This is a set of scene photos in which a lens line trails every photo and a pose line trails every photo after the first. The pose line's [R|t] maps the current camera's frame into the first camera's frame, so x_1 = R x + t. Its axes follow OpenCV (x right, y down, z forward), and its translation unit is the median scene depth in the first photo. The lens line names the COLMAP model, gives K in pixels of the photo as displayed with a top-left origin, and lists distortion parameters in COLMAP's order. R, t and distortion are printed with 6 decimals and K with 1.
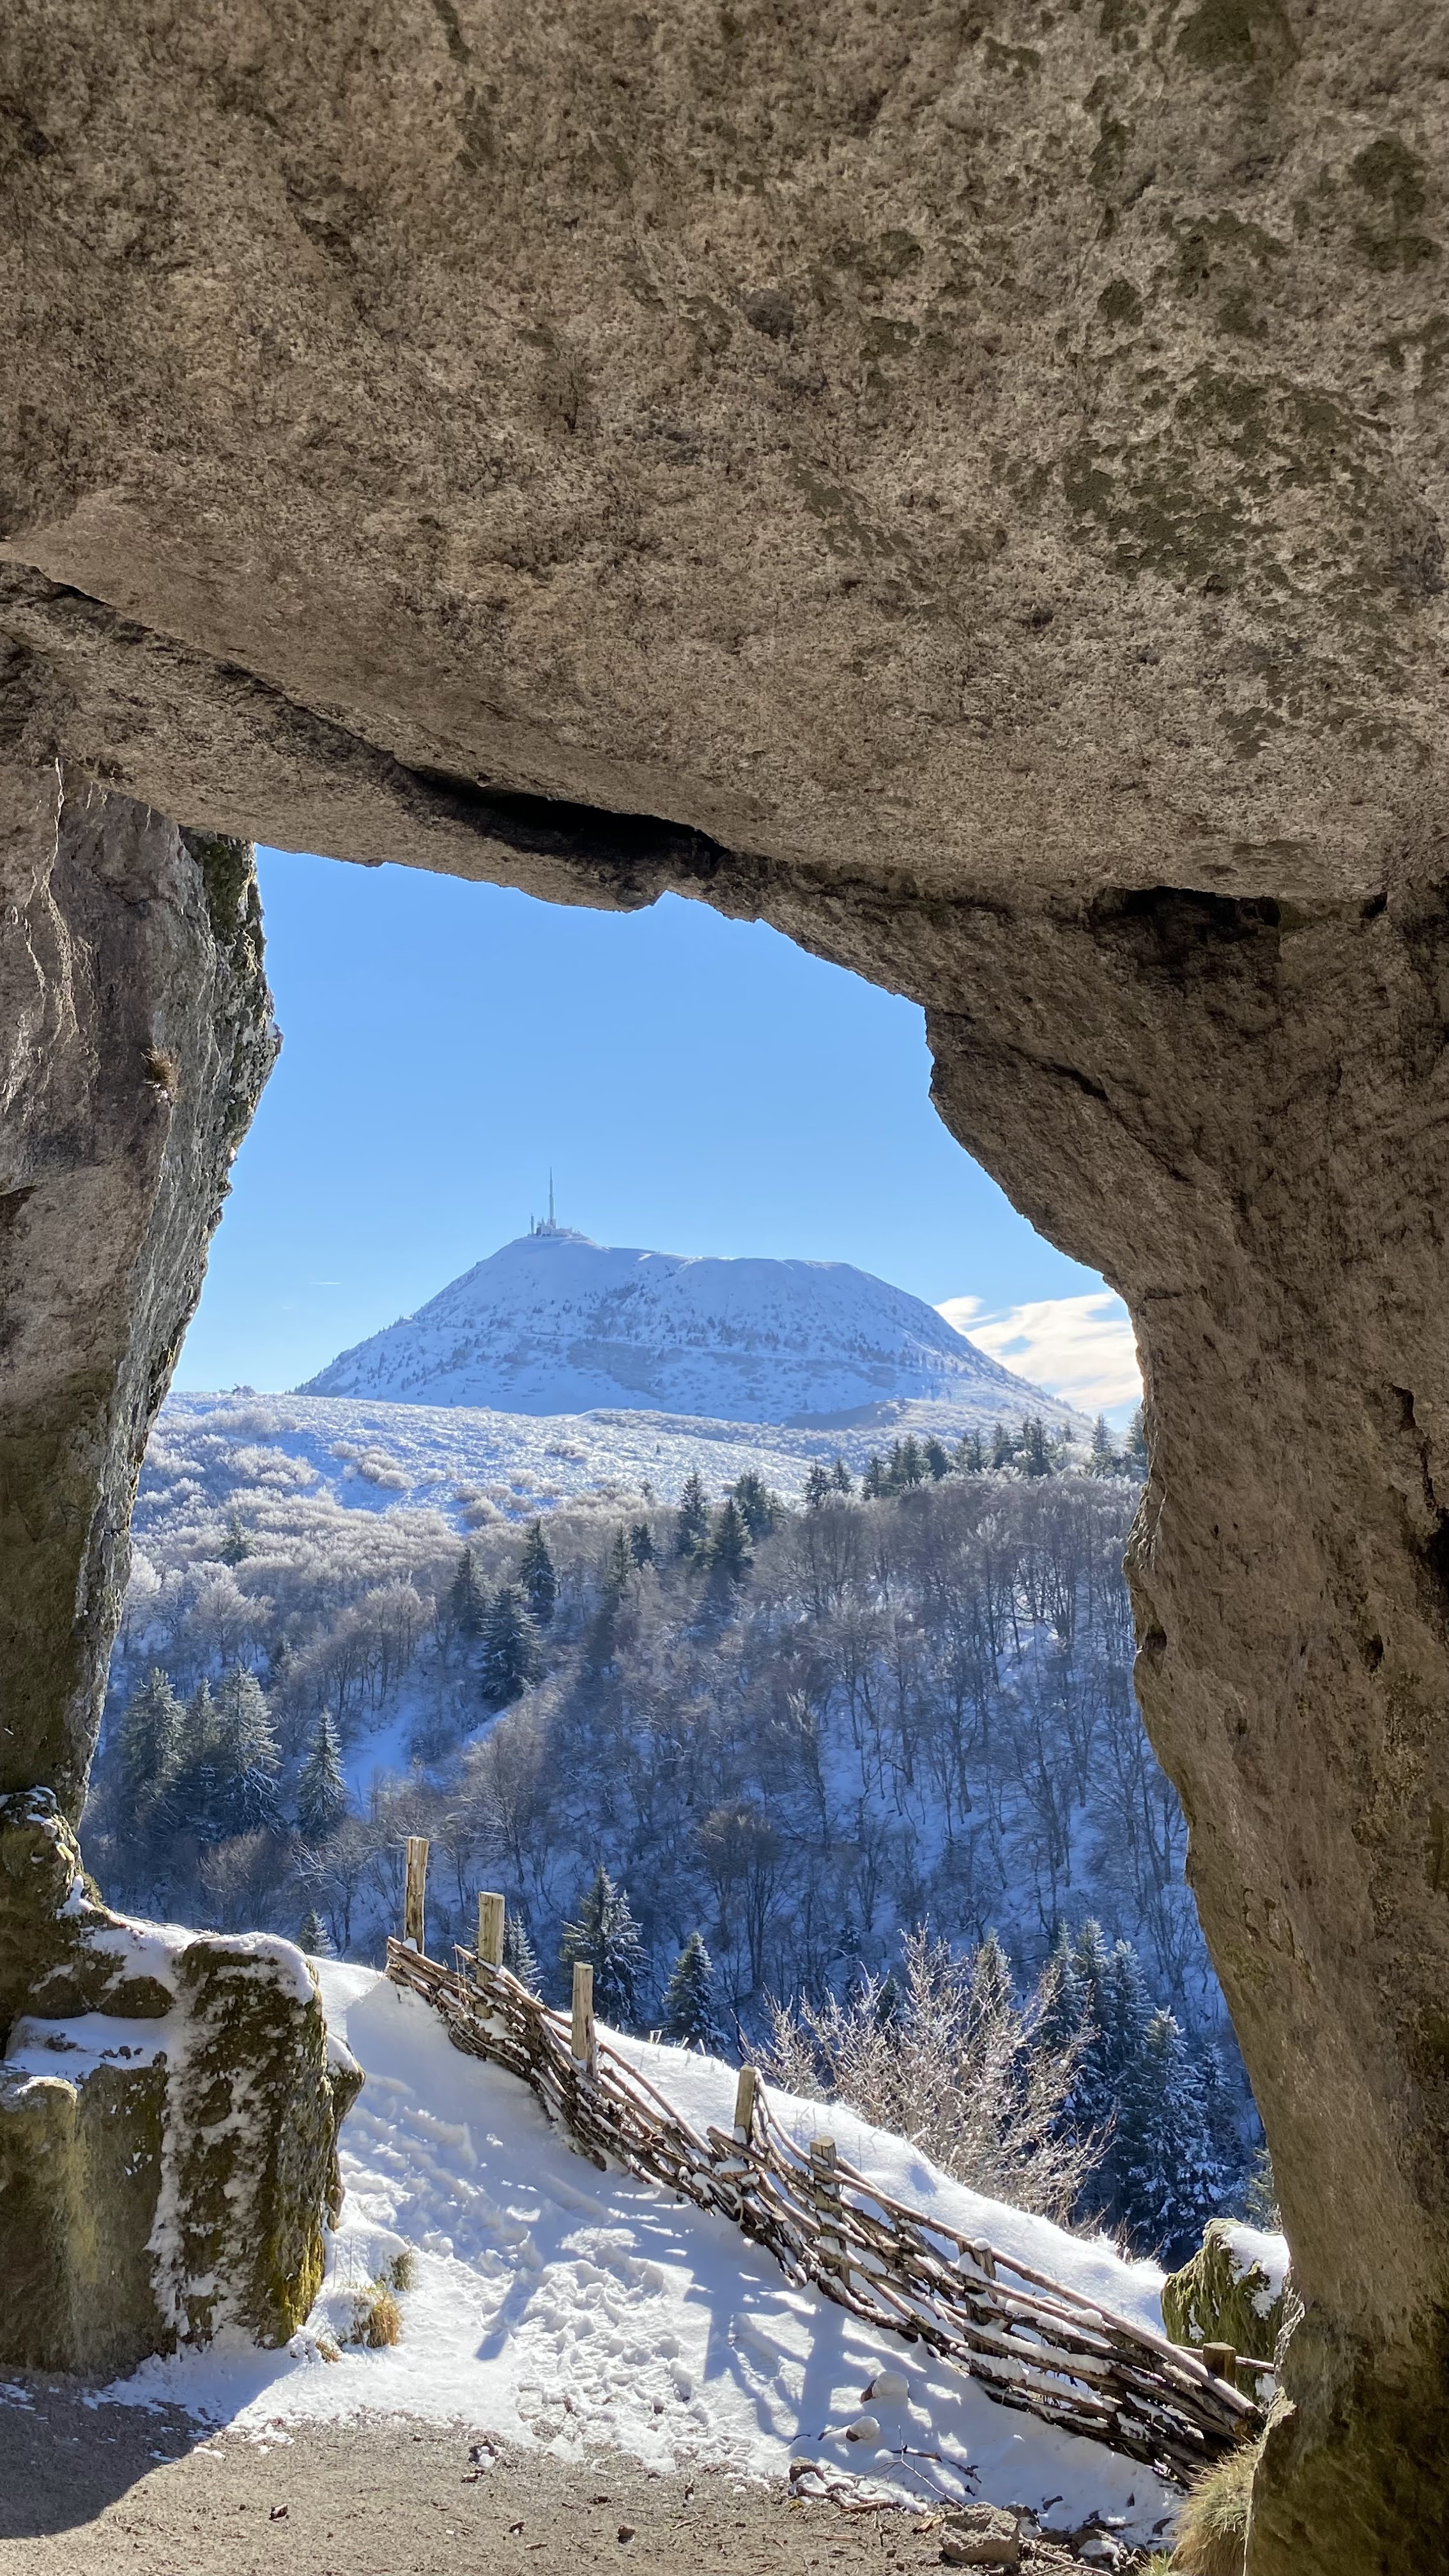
lens RADIAL K [[2008.9, 0, 724.5], [0, 2008.9, 1288.0], [0, 0, 1]] dist [0.172999, -0.380455]
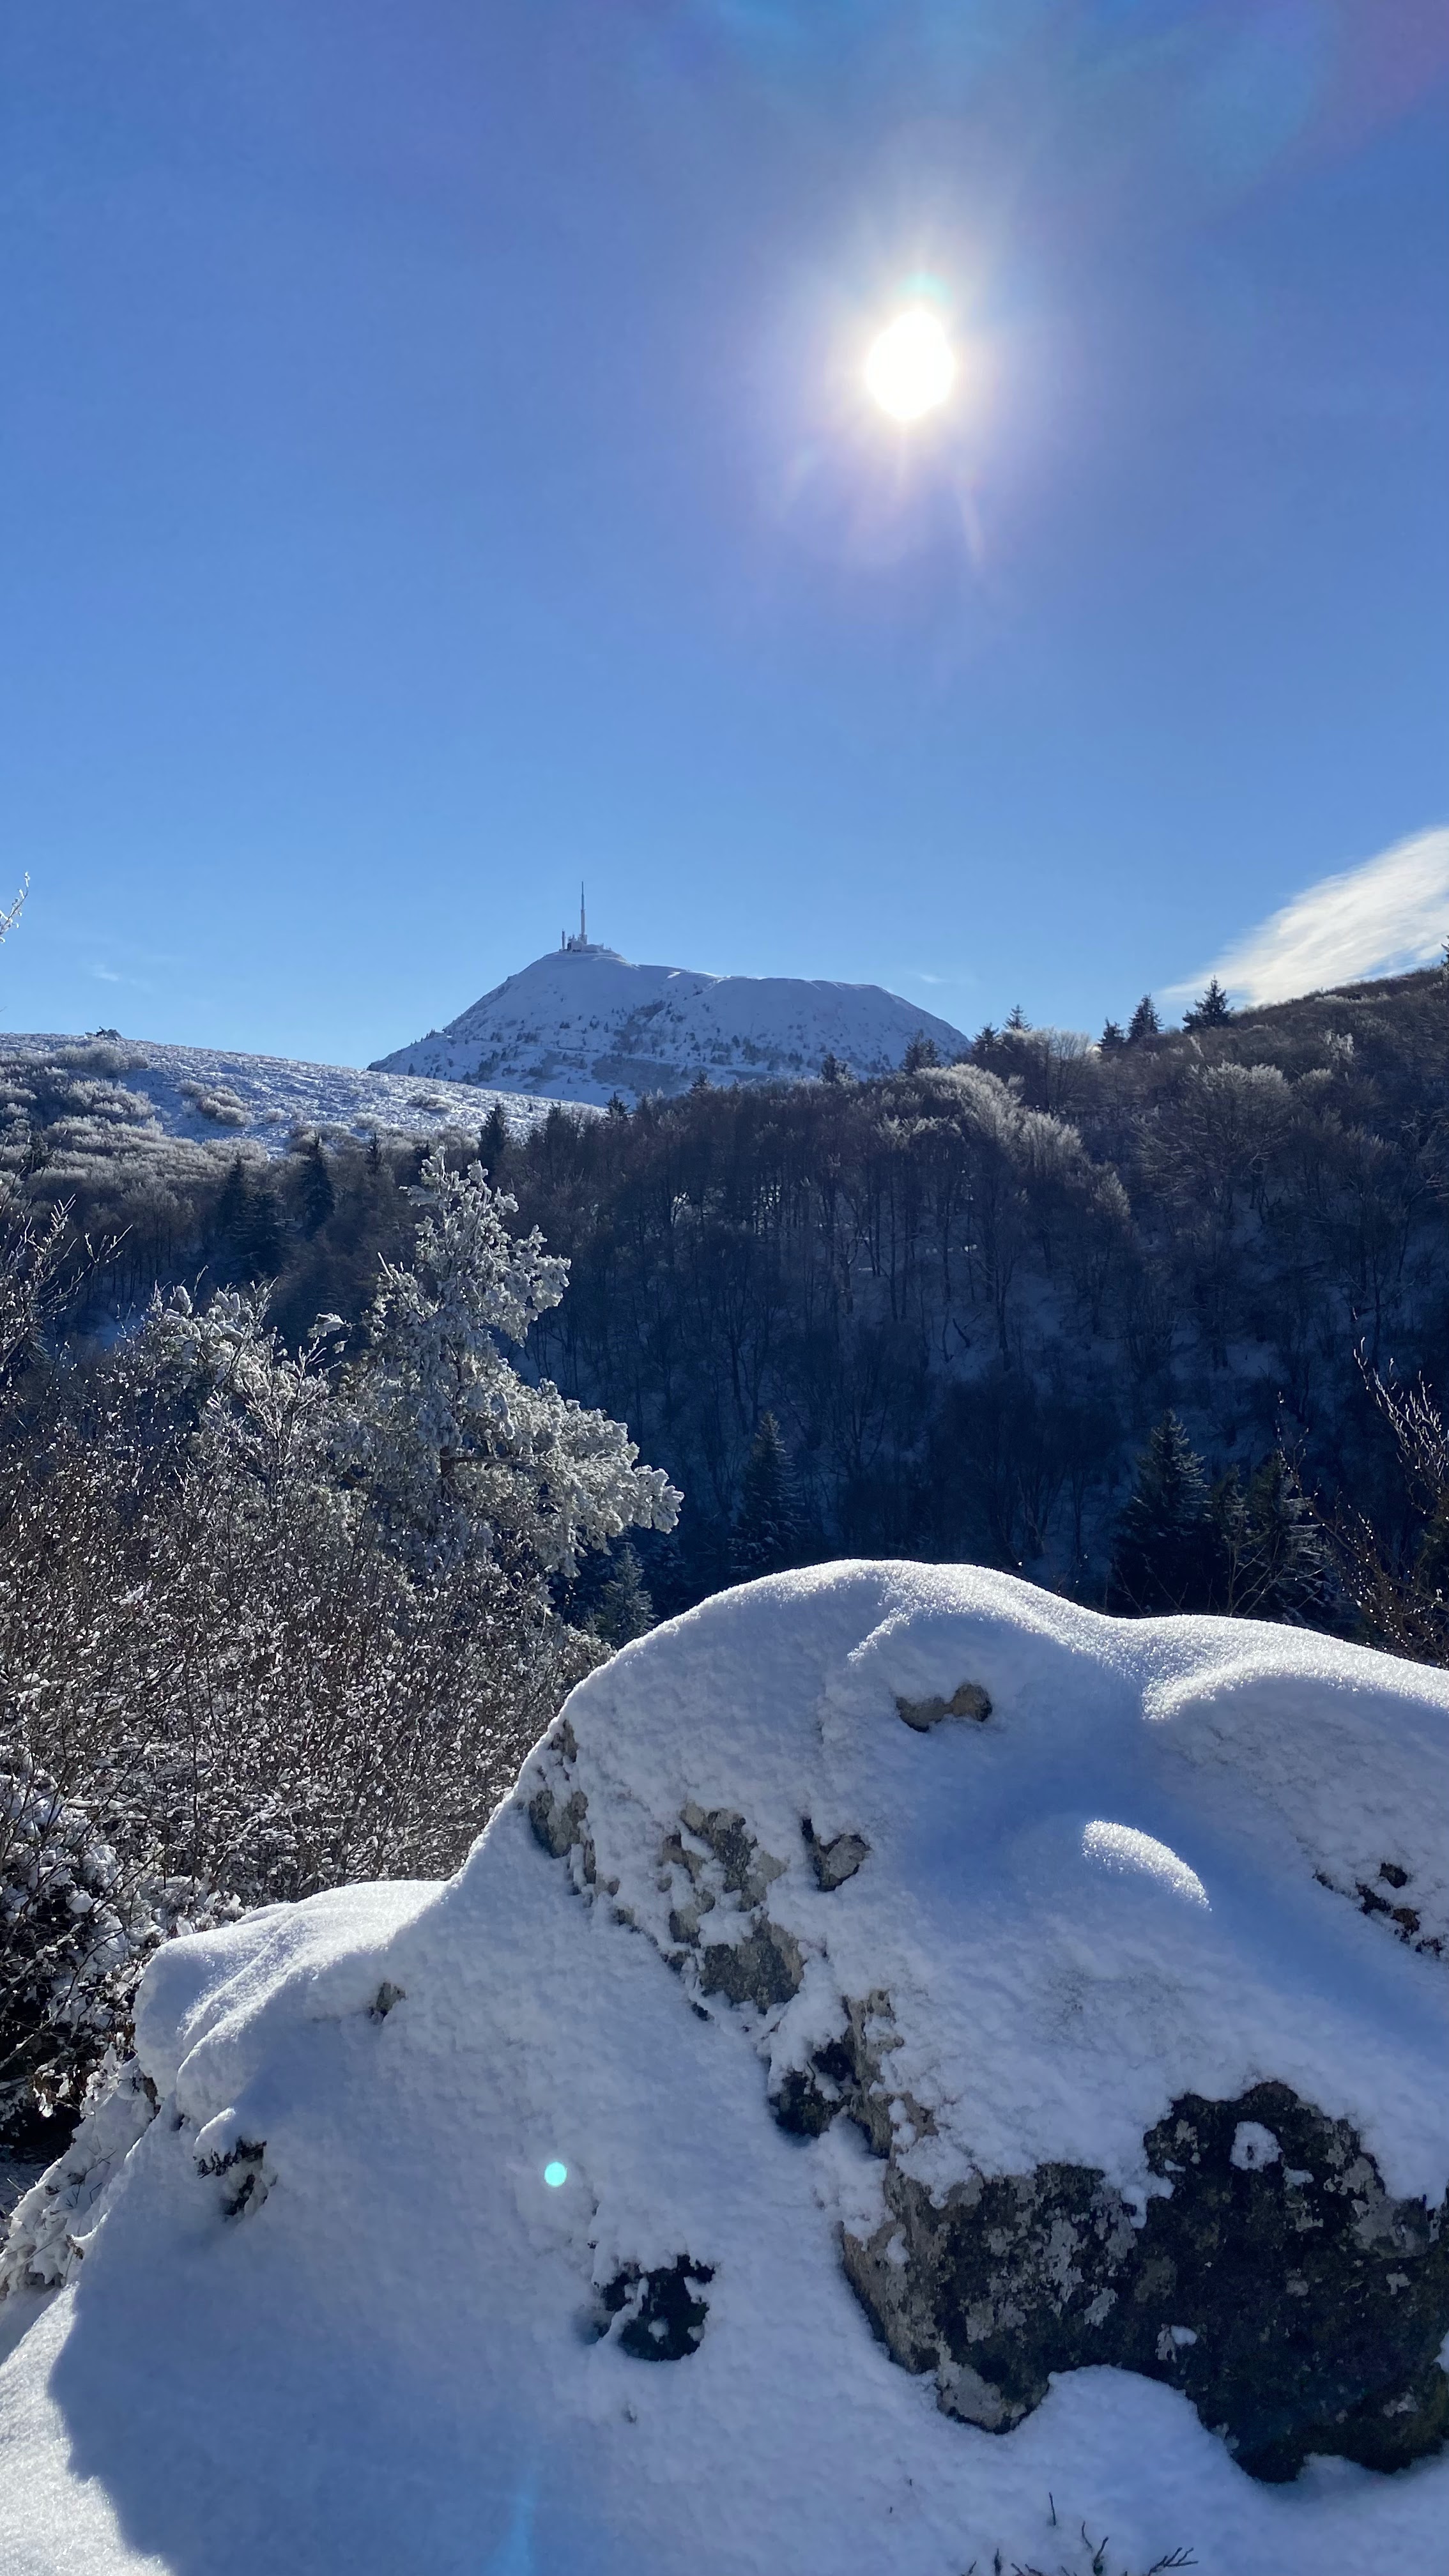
lens RADIAL K [[1978.6, 0, 730.1], [0, 1978.6, 1268.2], [0, 0, 1]] dist [0.190410, -0.300440]
pose [[0.999404, 0.022349, -0.026303, 1.855570], [-0.018921, 0.992097, 0.124035, 0.663468], [0.028867, -0.123463, 0.991929, -0.033344]]
